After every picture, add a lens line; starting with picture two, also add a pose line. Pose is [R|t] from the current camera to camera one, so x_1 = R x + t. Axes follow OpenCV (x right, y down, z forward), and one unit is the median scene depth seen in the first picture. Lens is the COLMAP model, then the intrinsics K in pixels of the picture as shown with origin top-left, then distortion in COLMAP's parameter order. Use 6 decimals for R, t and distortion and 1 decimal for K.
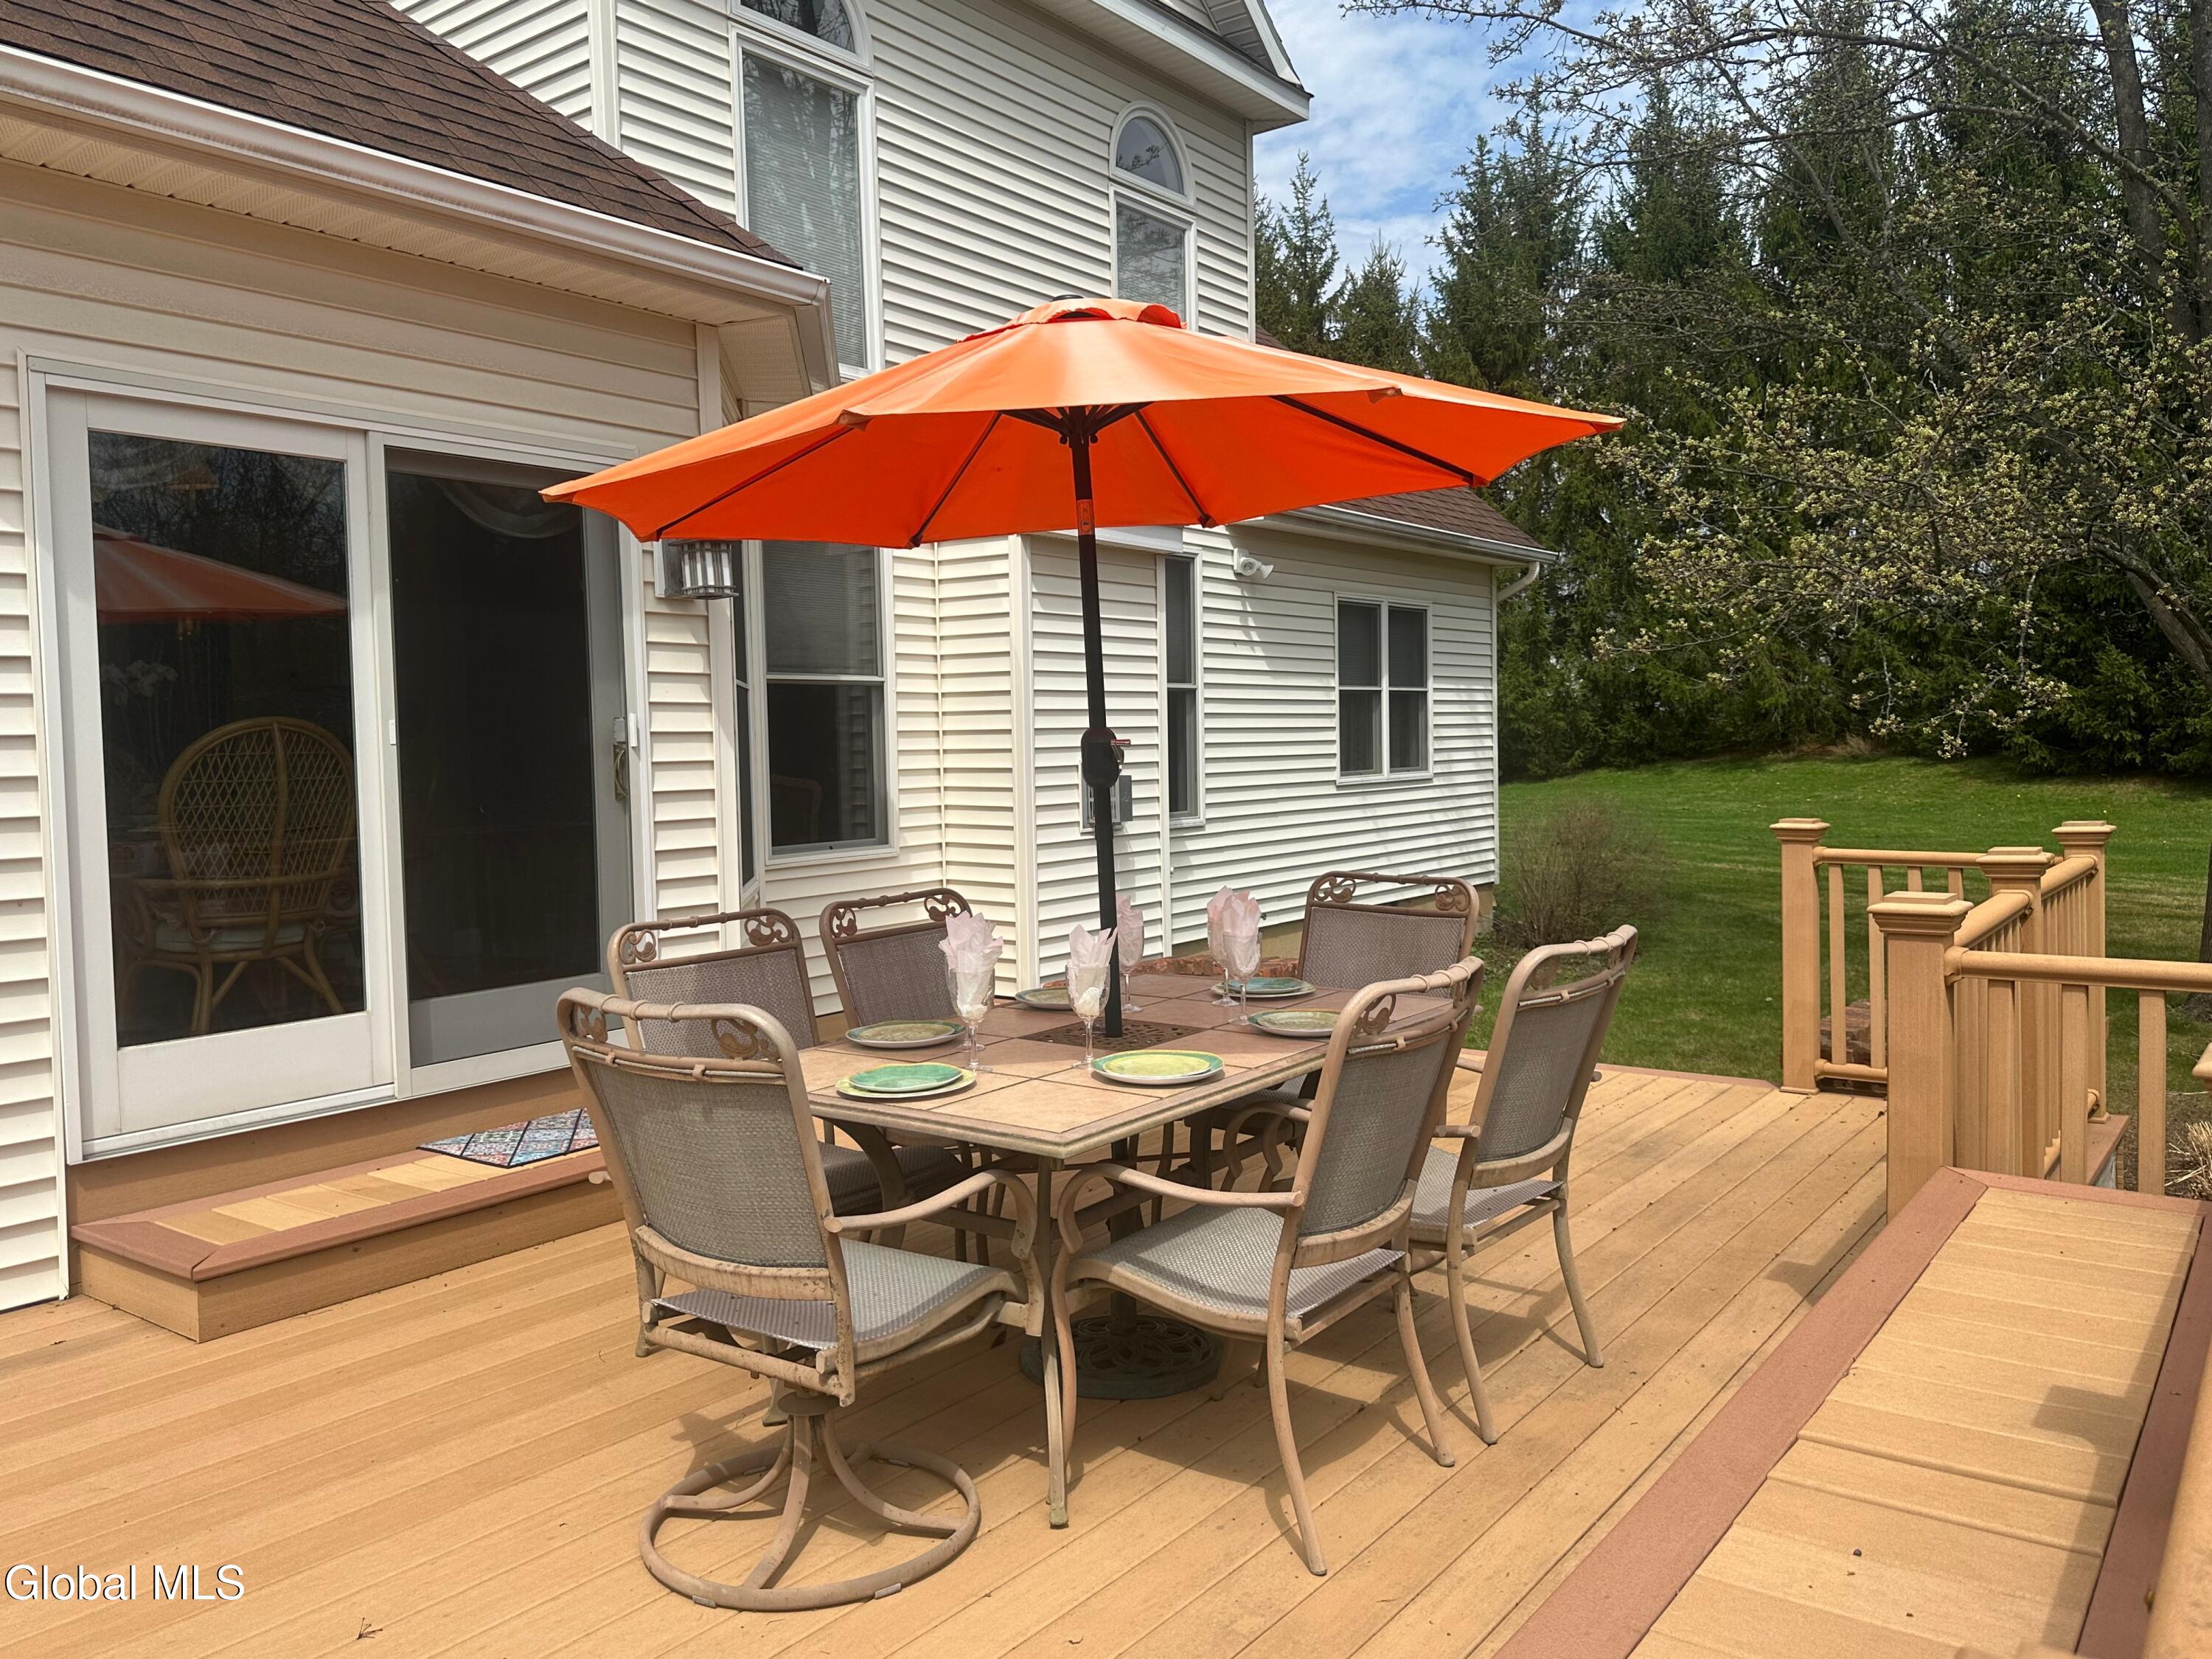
lens RADIAL K [[1663.2, 0, 1092.5], [0, 1663.2, 828.1], [0, 0, 1]] dist [0.076237, -0.154899]
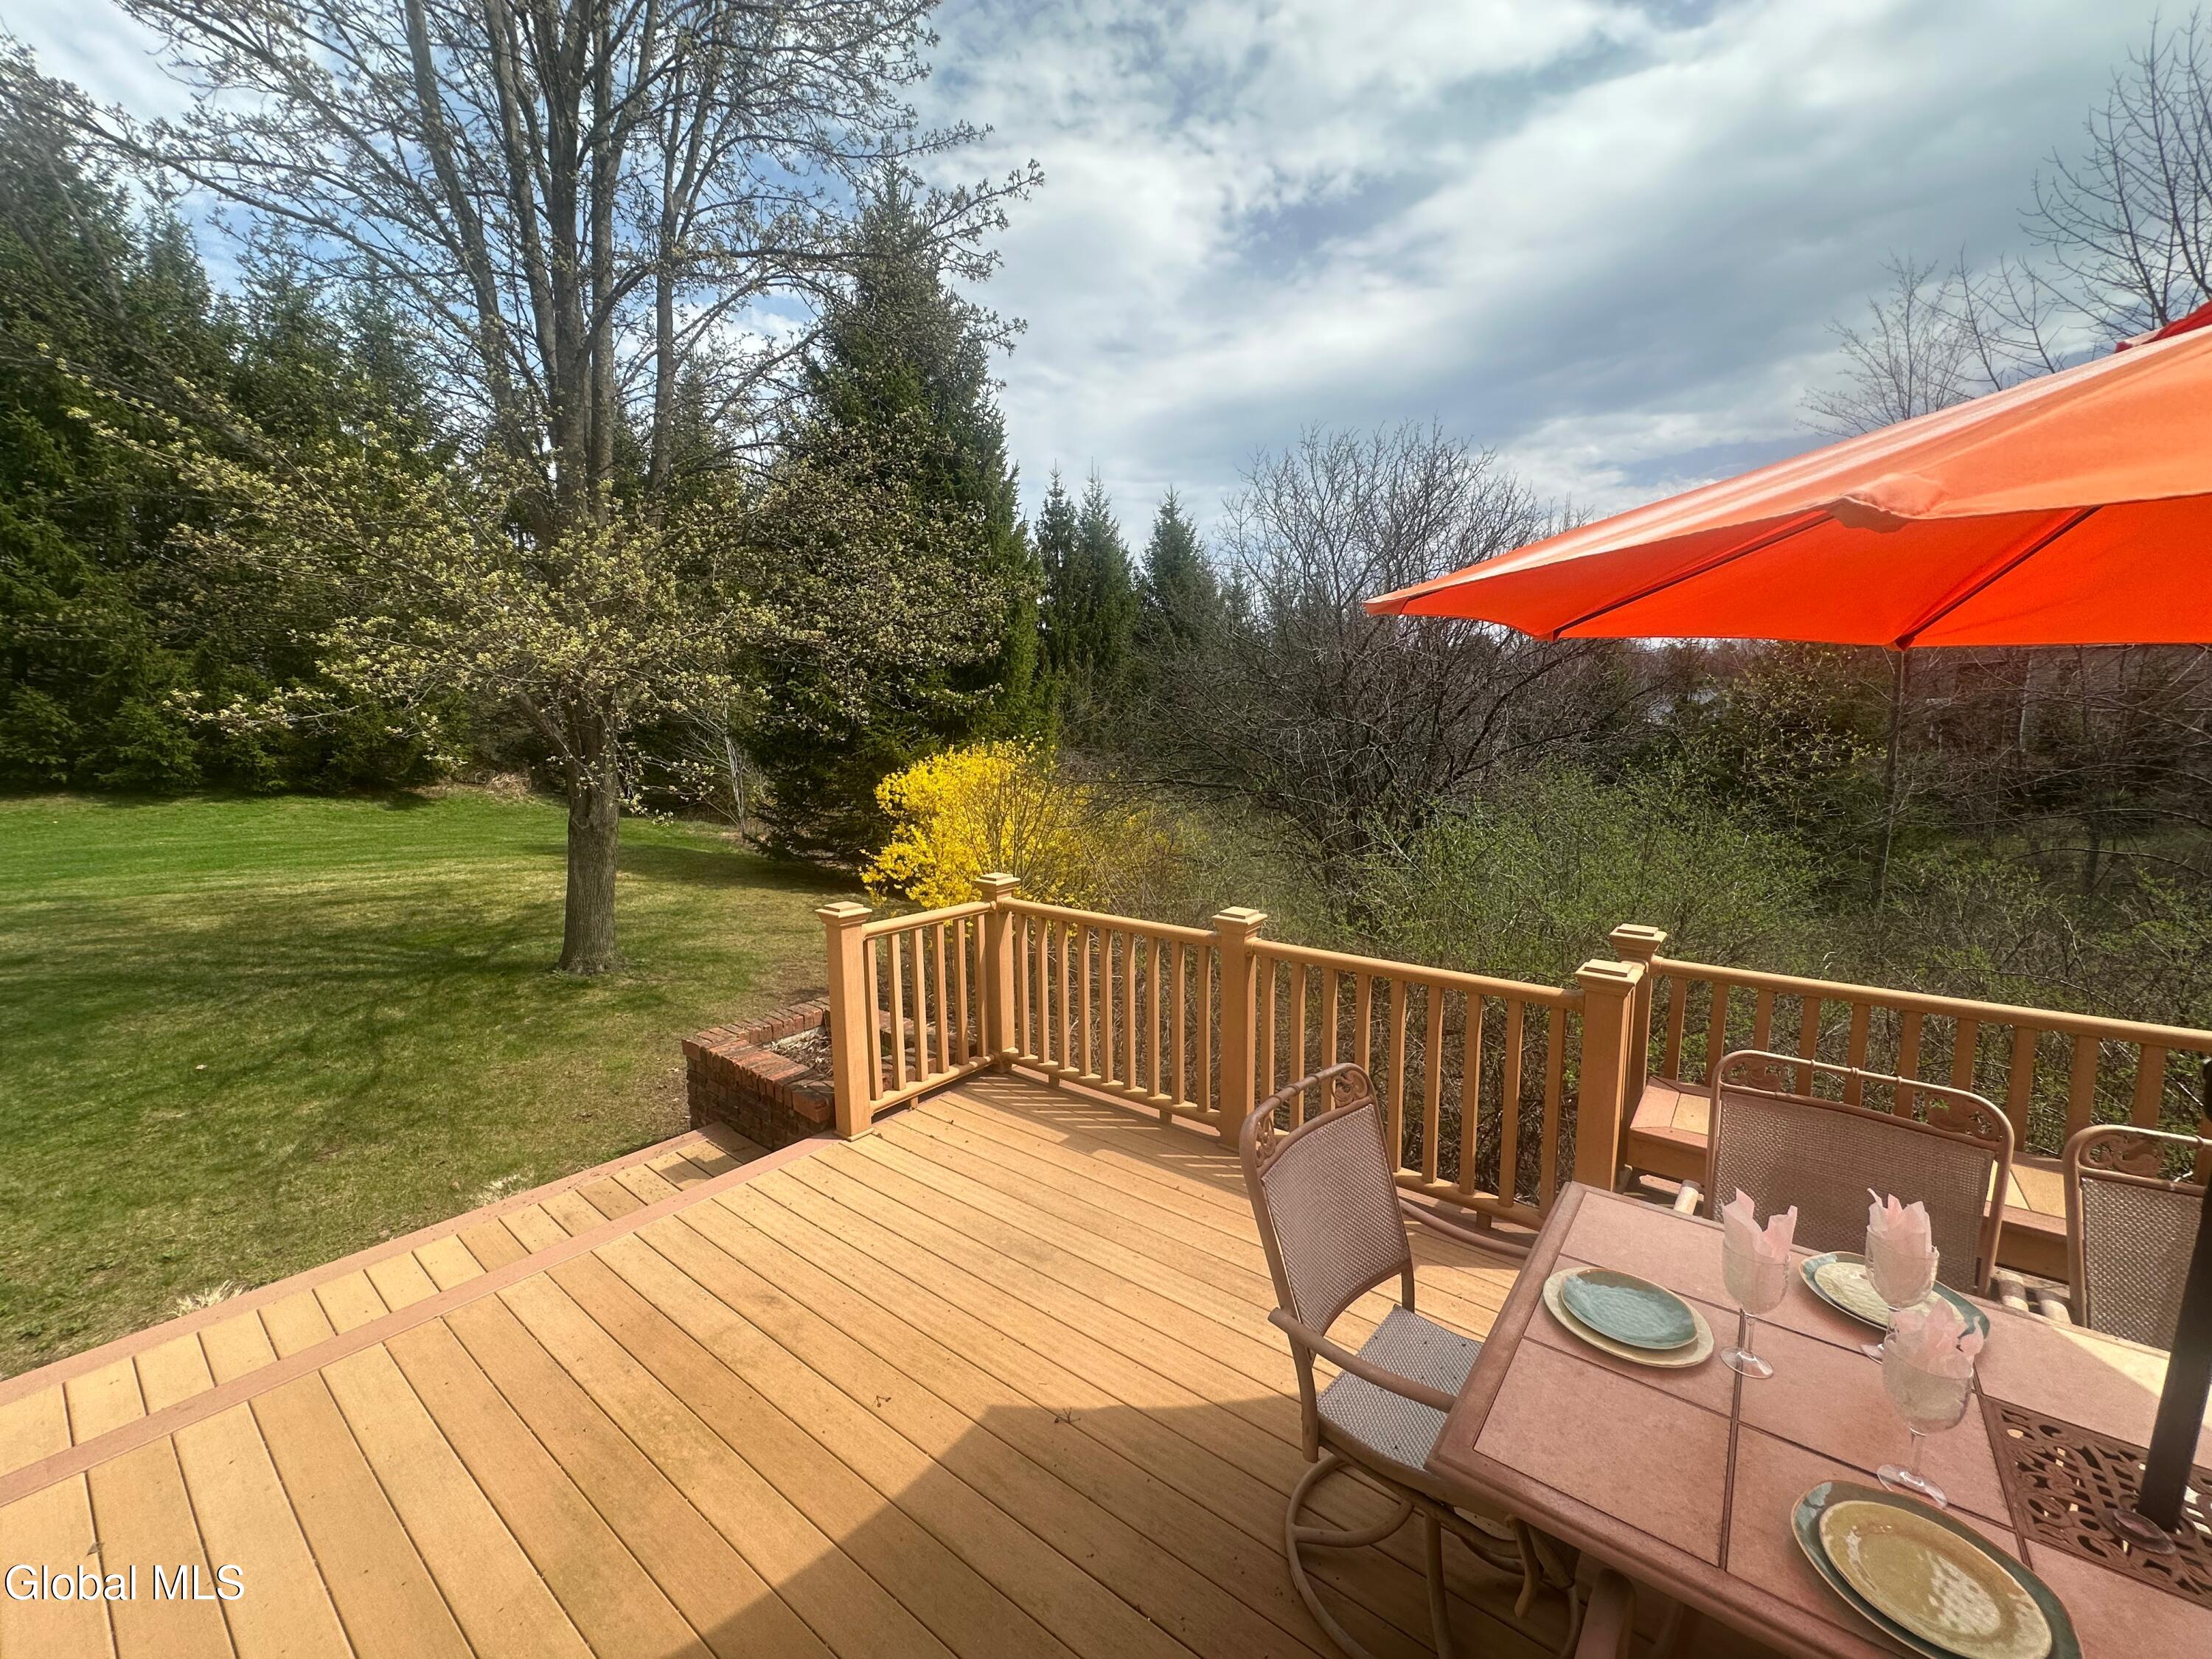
lens RADIAL K [[891.9, 0, 1101.7], [0, 891.9, 837.6], [0, 0, 1]] dist [-0.001521, -0.000113]
pose [[0.012242, -0.107105, 0.994172, -0.070239], [0.053340, 0.992901, 0.106312, -0.042659], [-0.998501, 0.051727, 0.017868, 0.331433]]
